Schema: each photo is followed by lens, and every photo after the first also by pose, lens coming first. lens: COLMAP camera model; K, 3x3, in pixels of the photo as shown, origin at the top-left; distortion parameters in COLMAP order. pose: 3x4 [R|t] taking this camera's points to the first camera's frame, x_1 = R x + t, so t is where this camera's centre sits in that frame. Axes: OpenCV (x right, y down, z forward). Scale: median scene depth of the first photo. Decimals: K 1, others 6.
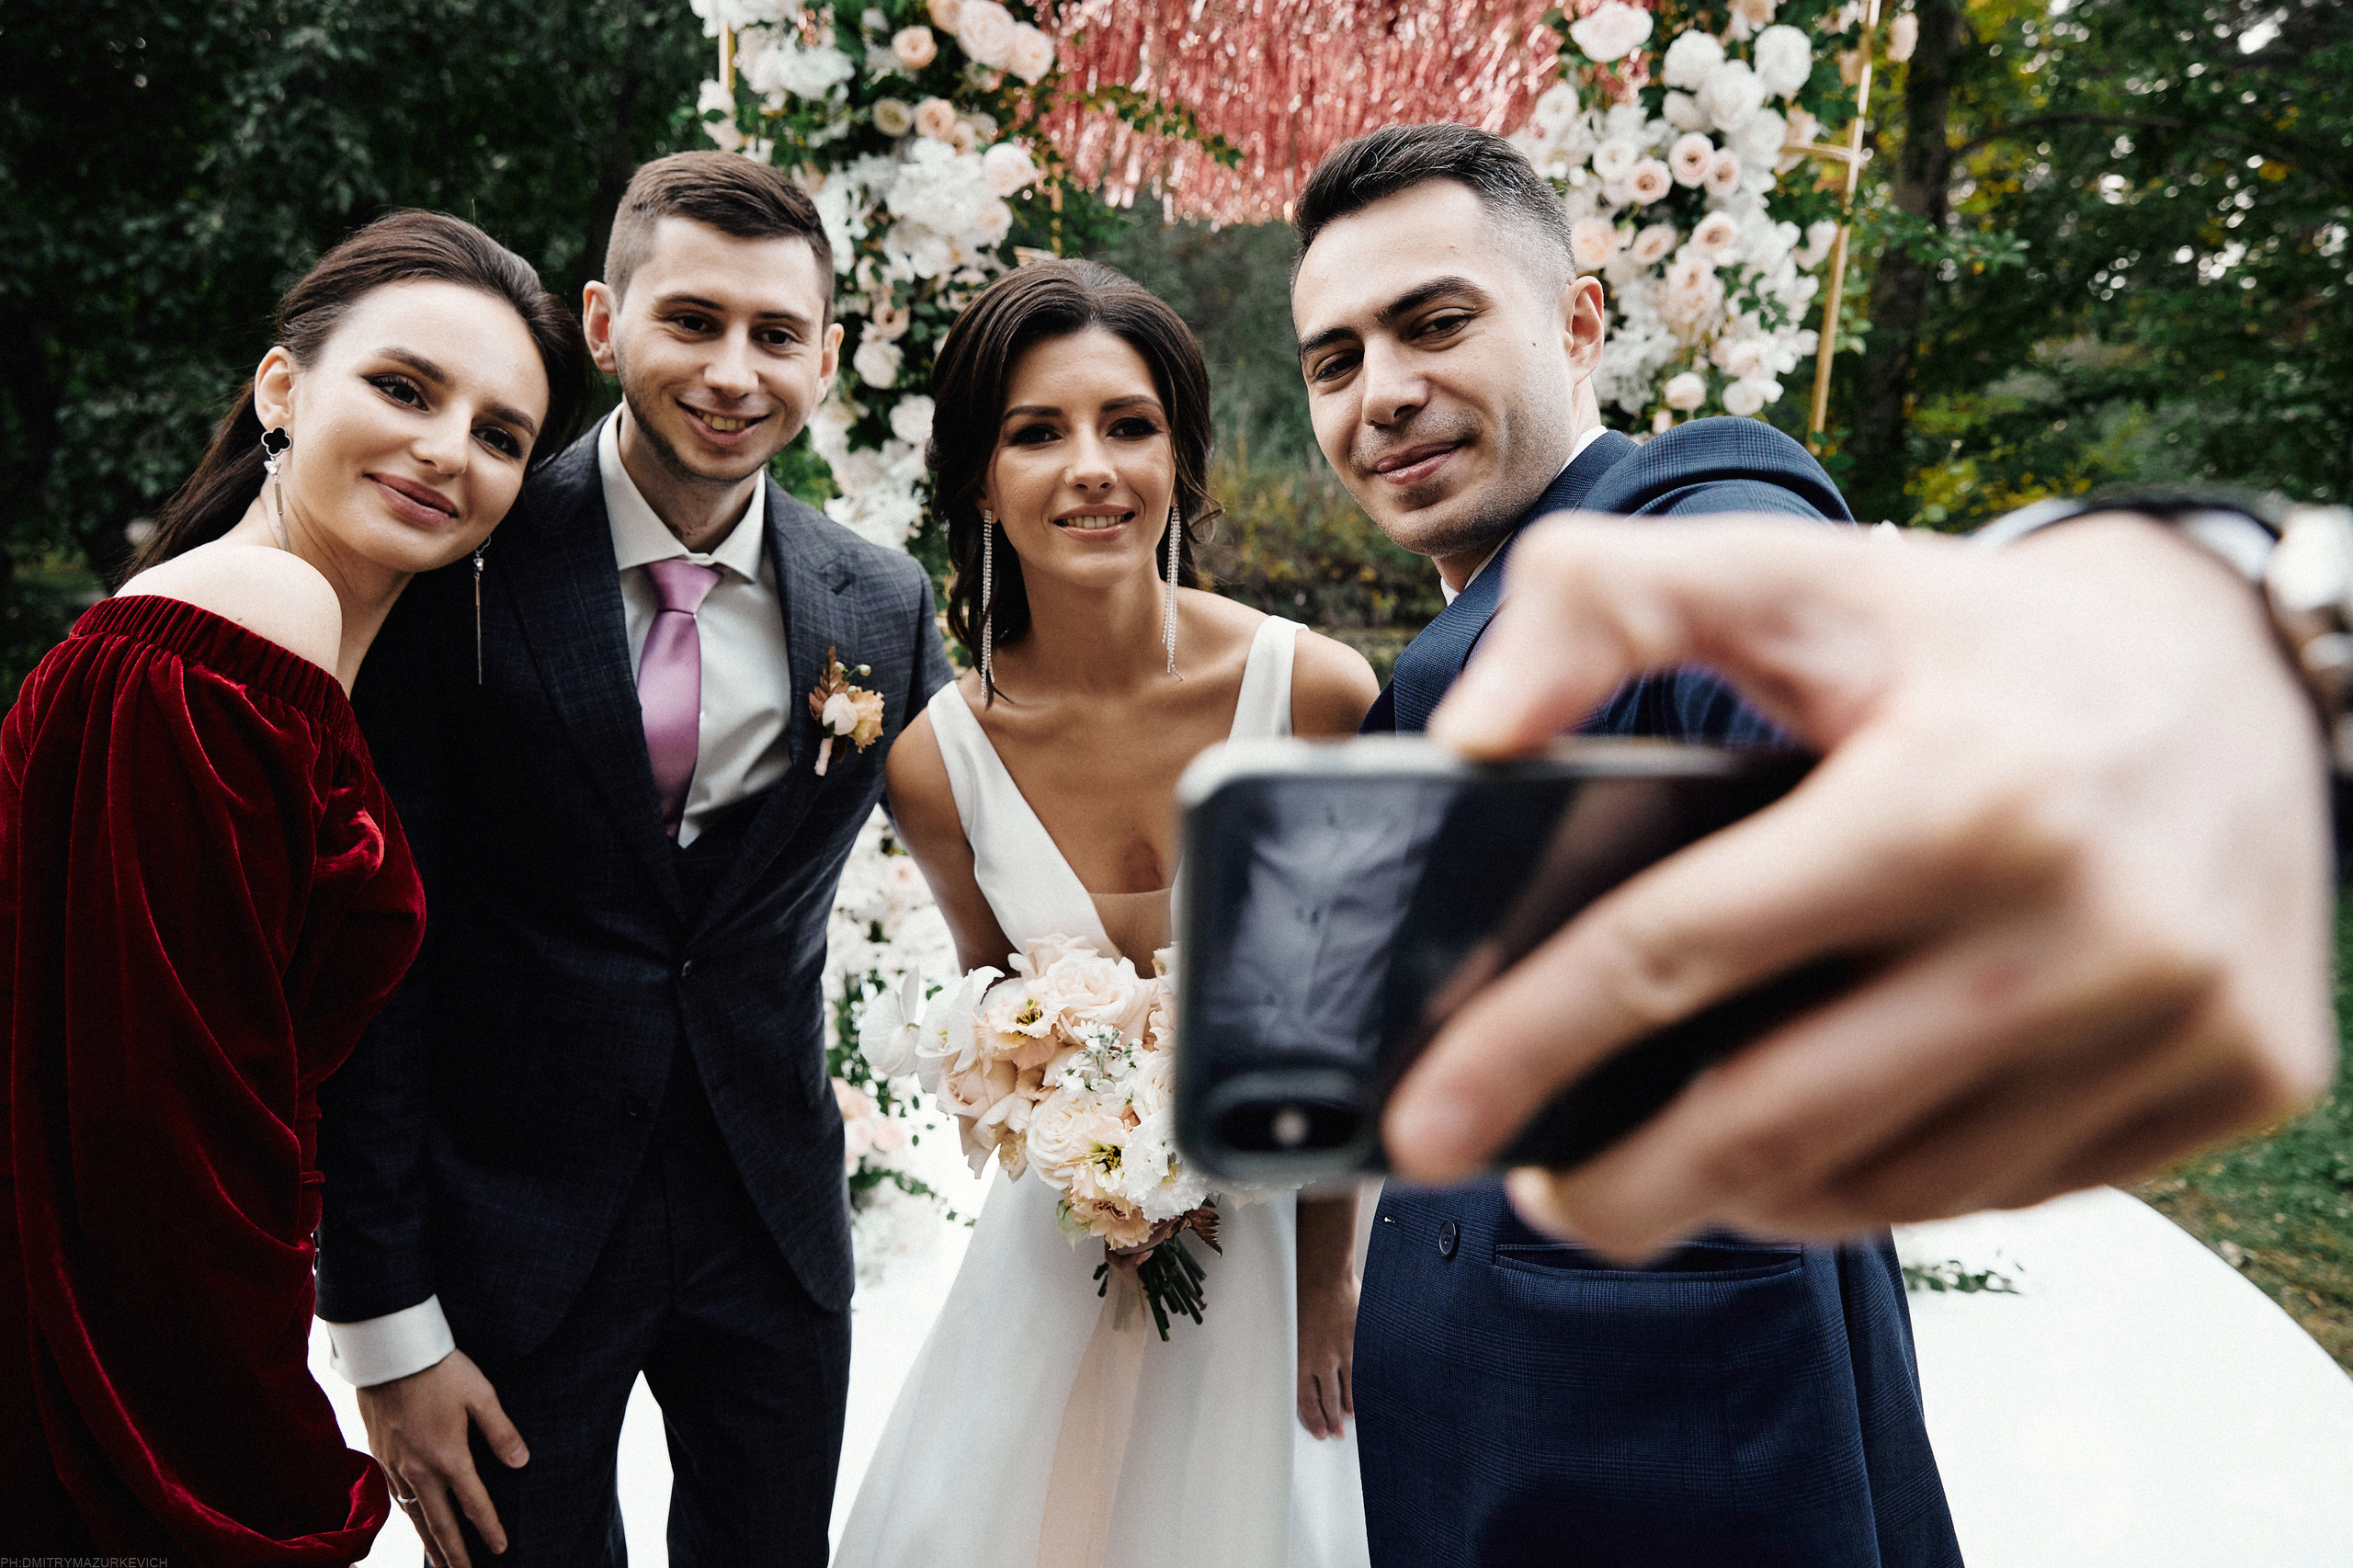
lens RADIAL K [[1607.0, 0, 1162.4], [0, 1607.0, 781.7], [0, 0, 1]] dist [-0.009208, 0.009687]
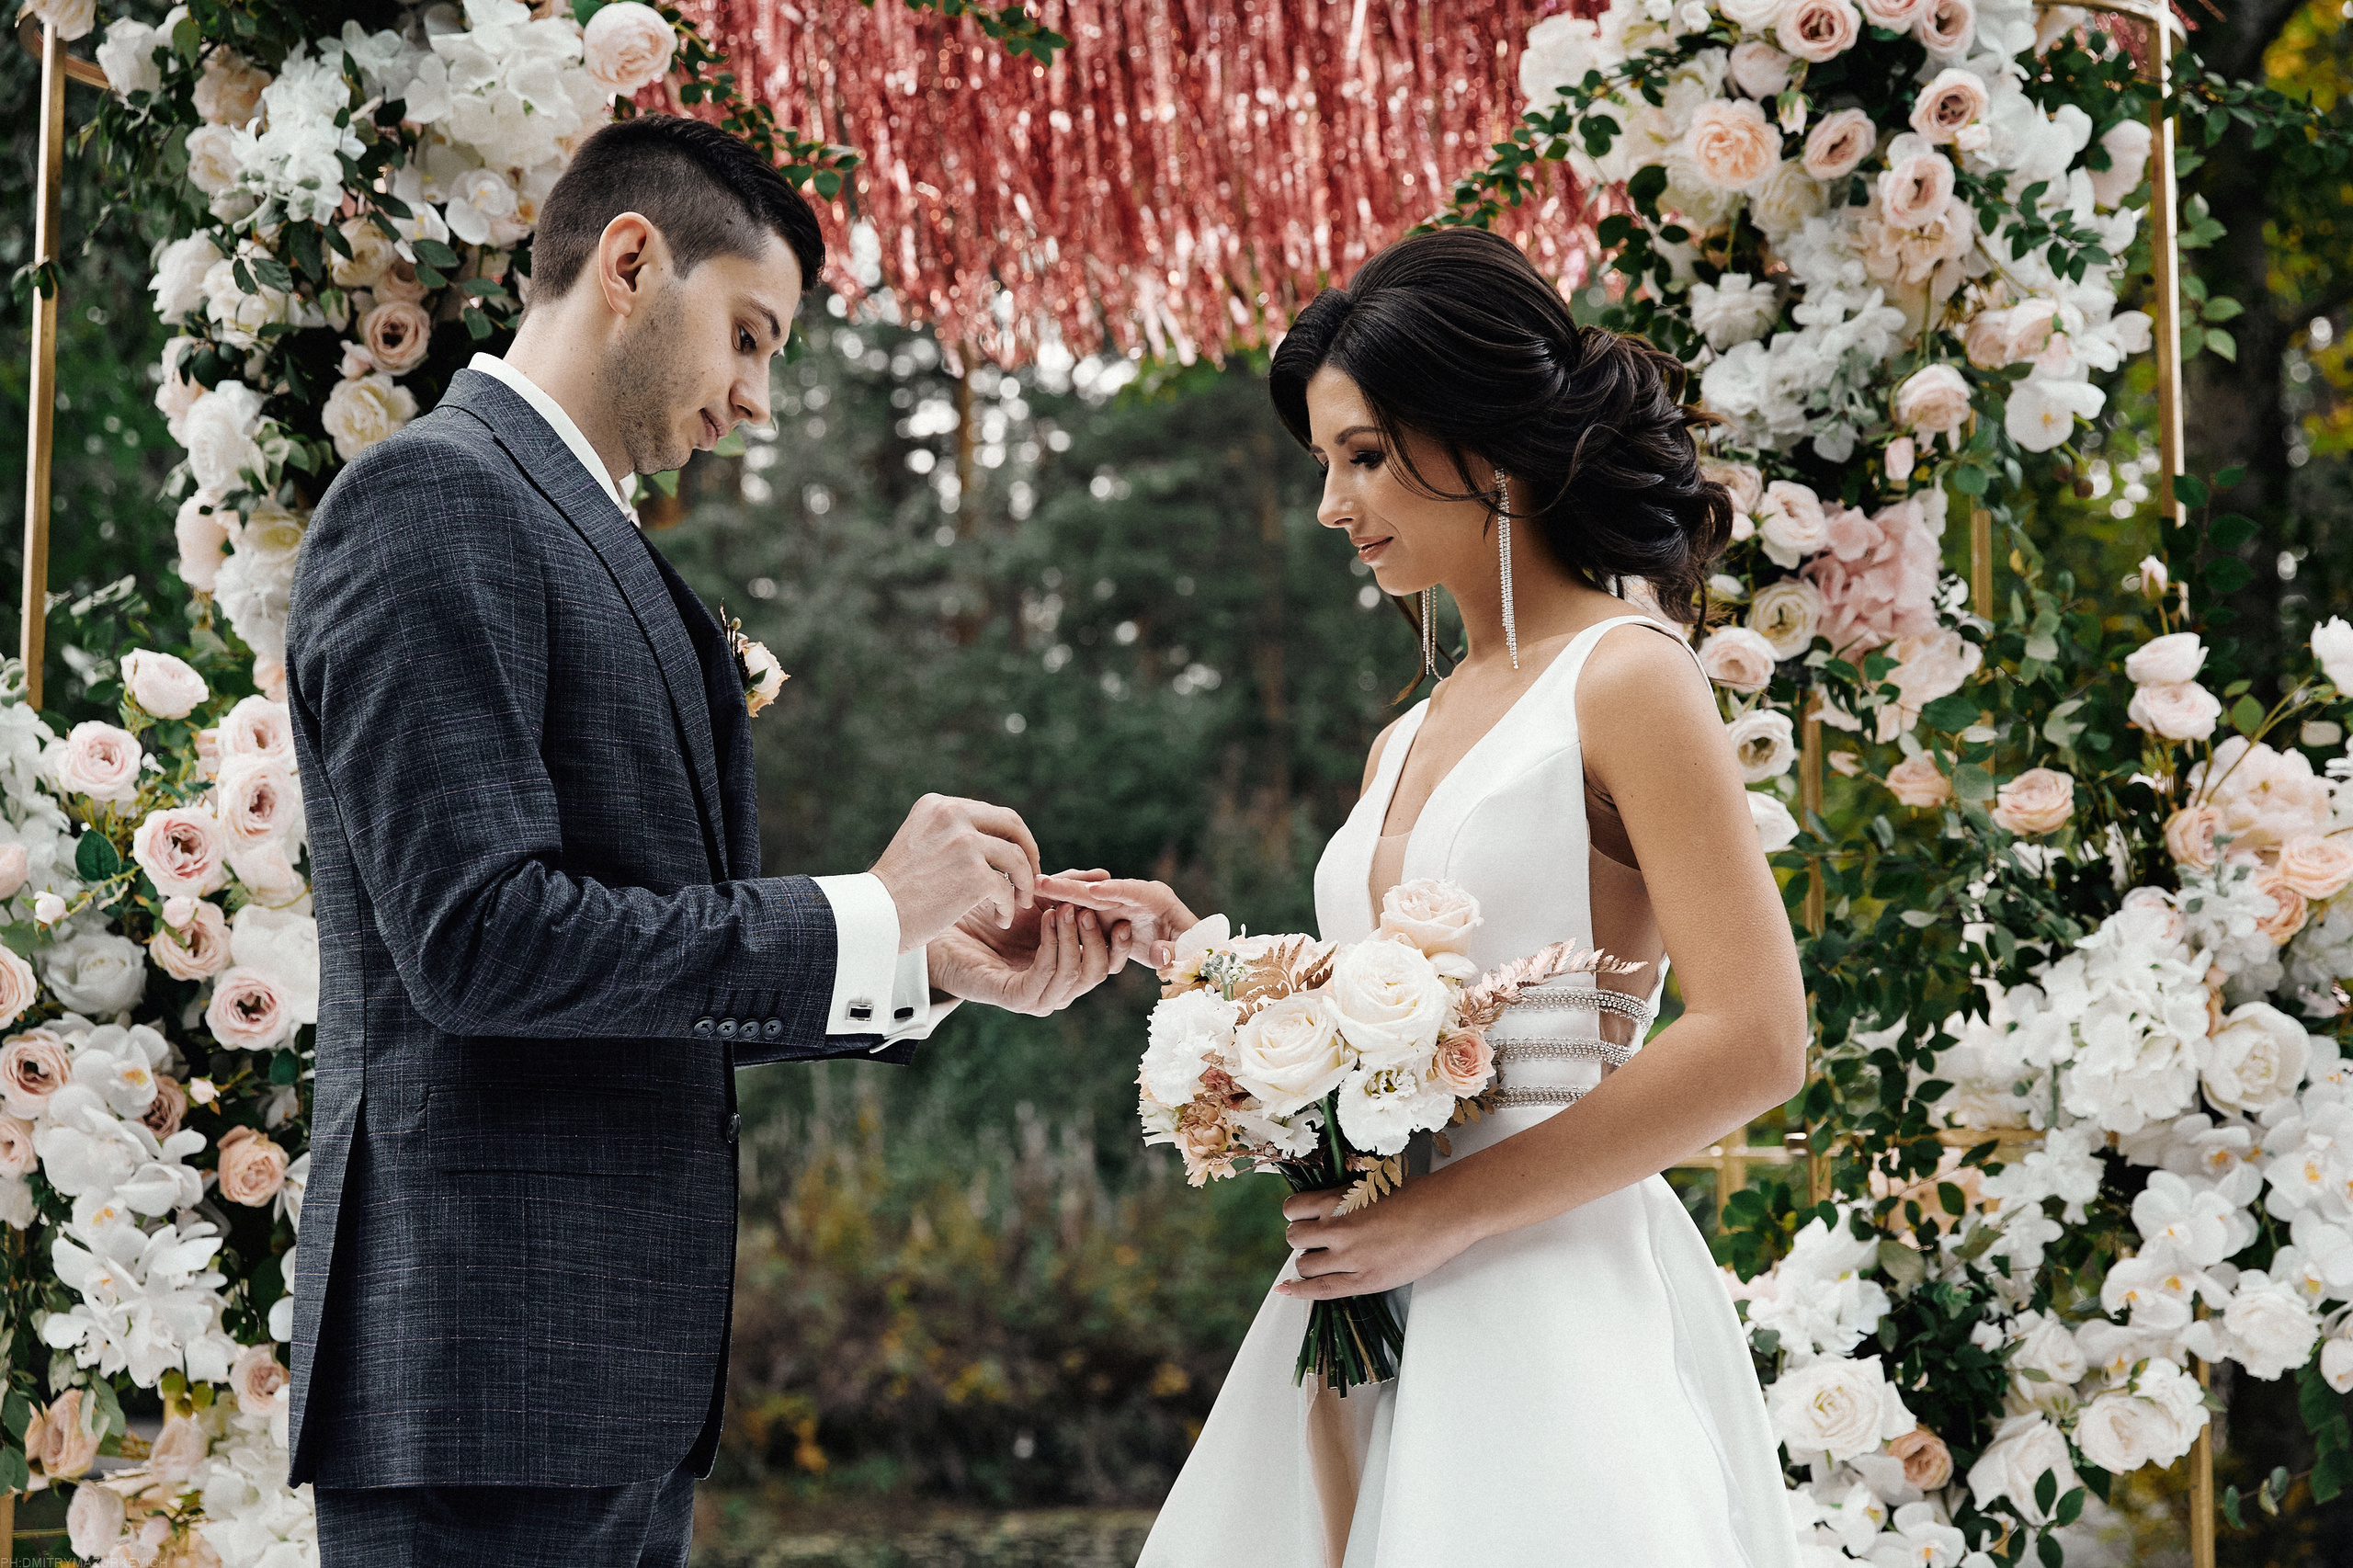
lens RADIAL K [[3686.9, 0, 1150.9], [0, 3686.9, 771.8], [0, 0, 1]] dist [-0.018211, 0.000000]
pose [[0.990019, -0.040358, 0.135032, -0.099514], [0.079884, 0.950037, -0.301742, 0.219383], [-0.116108, 0.309517, 0.943779, -0.081931]]
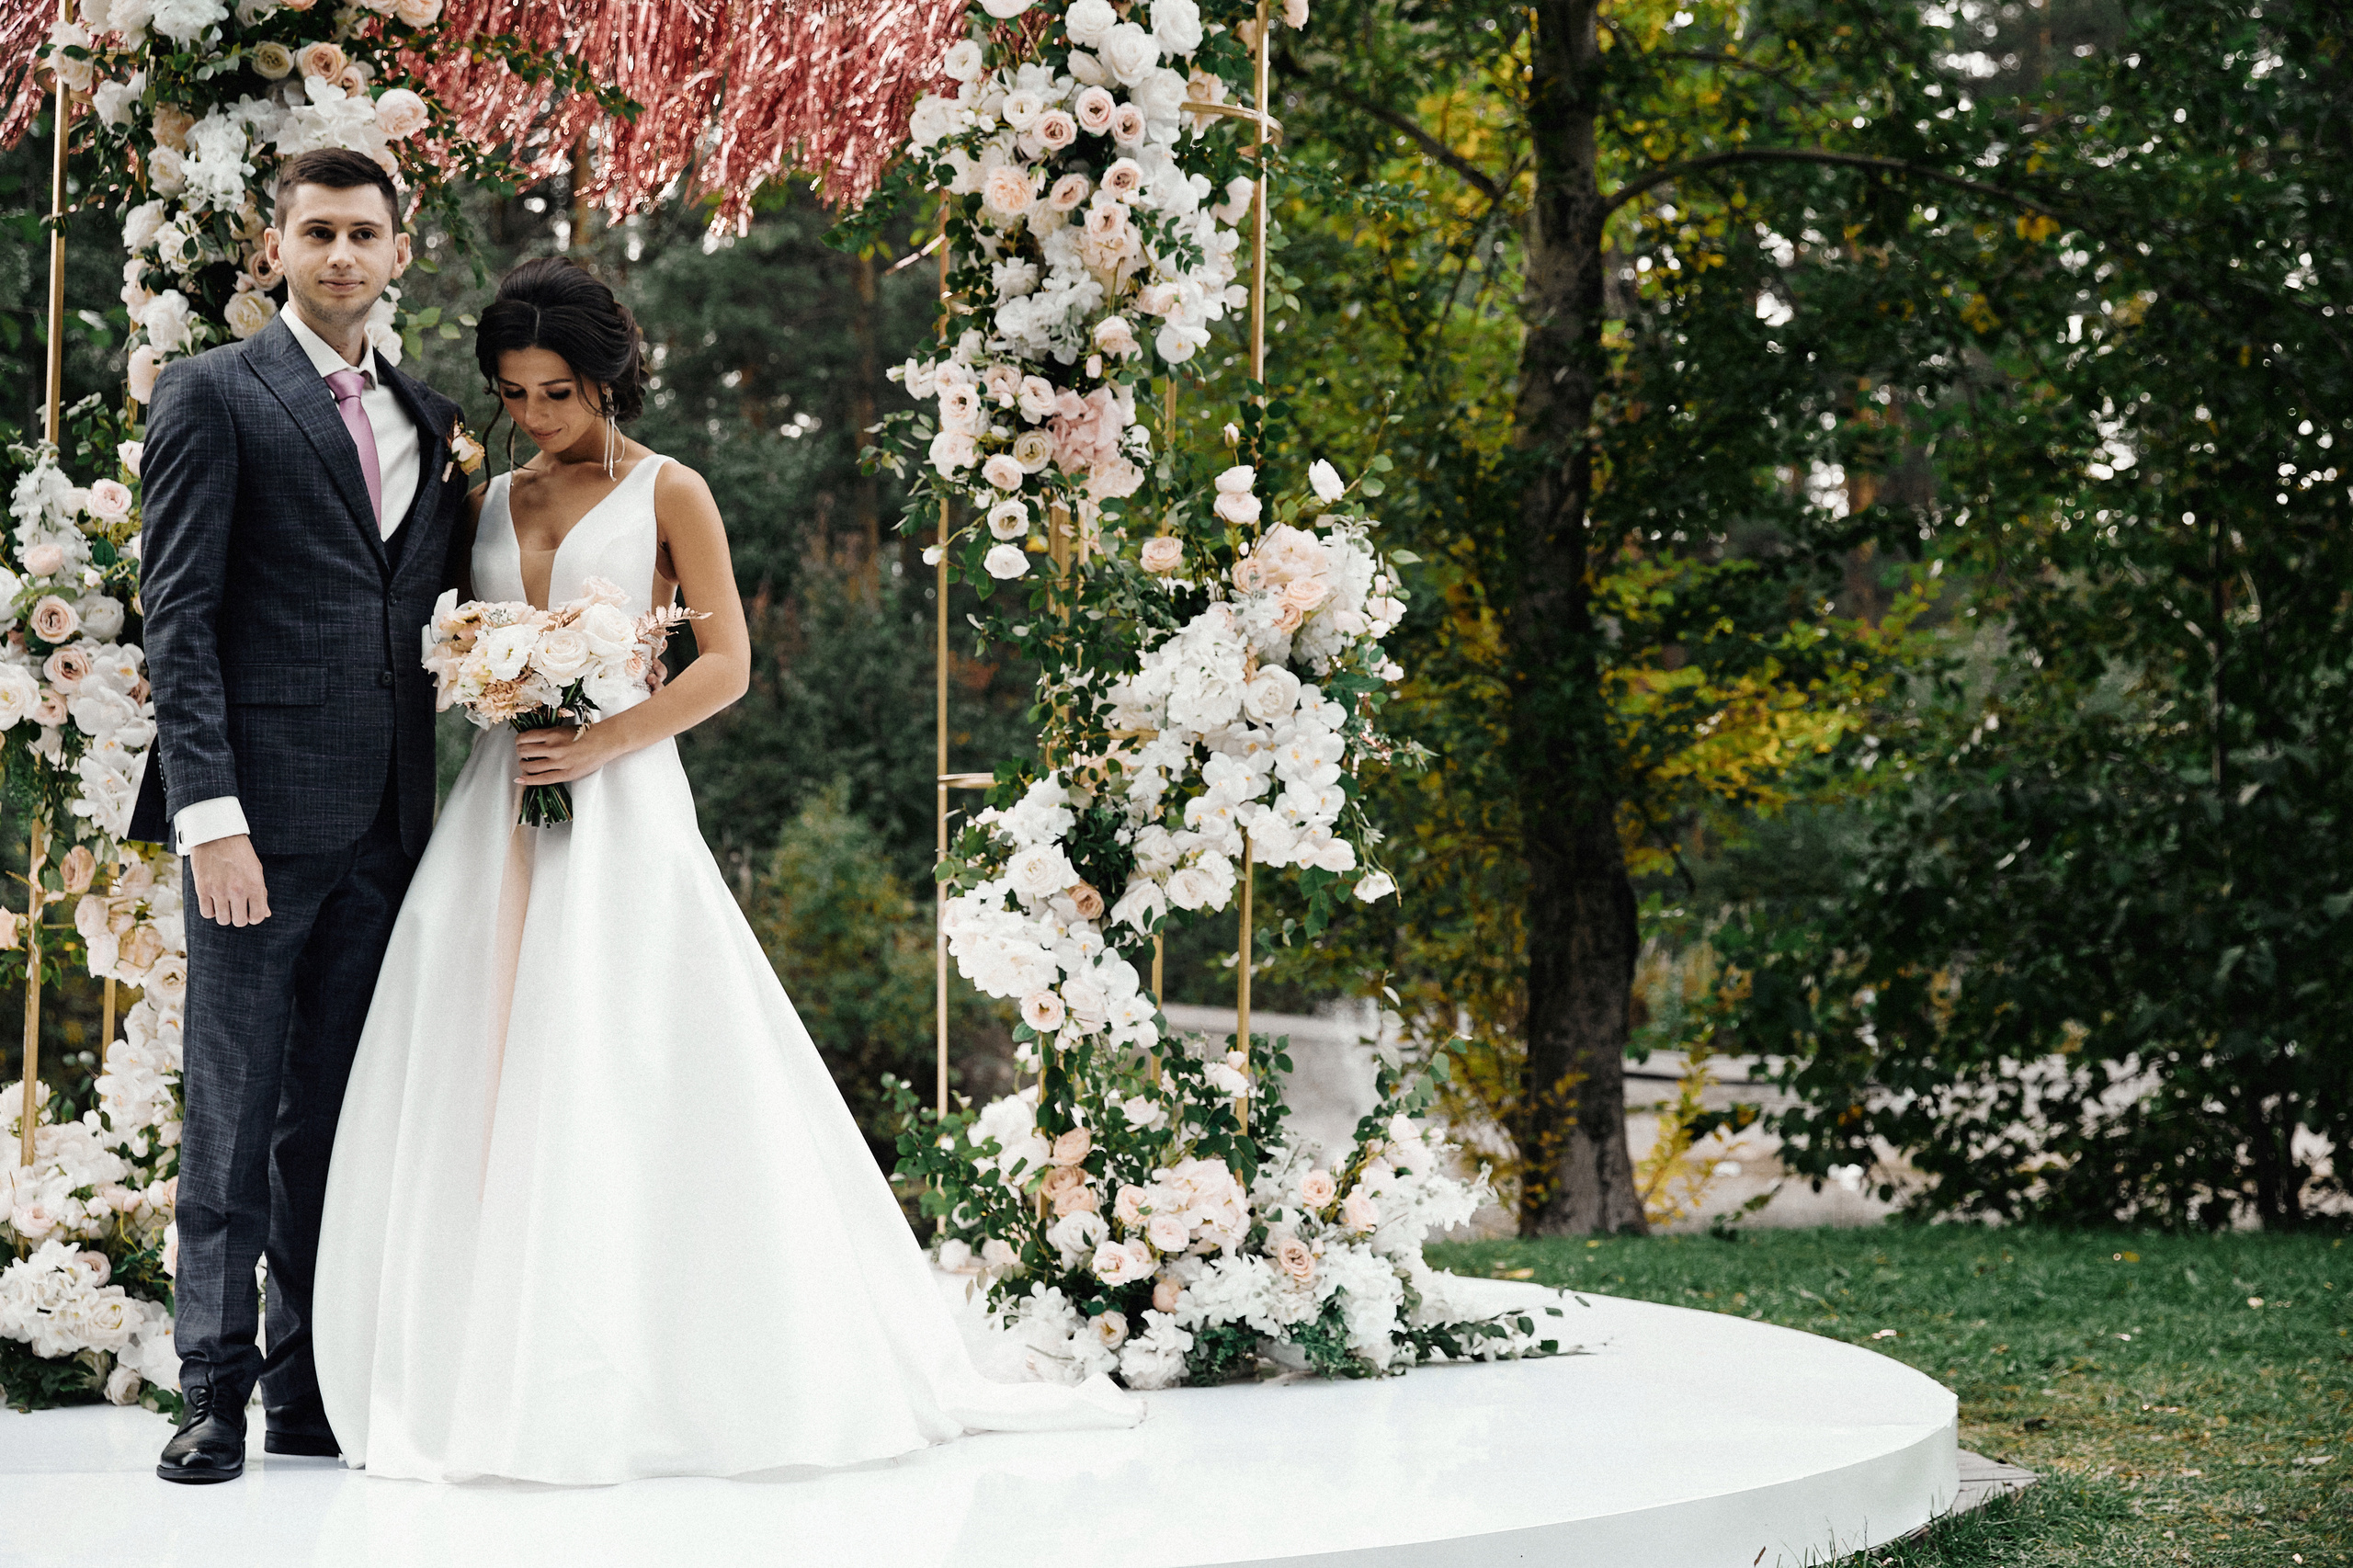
lens RADIAL K [[3612.4, 0, 1161.9], [0, 3612.4, 791.5], [0, 0, 1]] dist [0.002252, 0.000000]
pose [[0.969761, -0.028687, 0.242364, -0.188238], [0.083775, 0.971856, -0.220175, 0.513695], [-0.229227, 0.233821, 0.944872, -1.022432]]
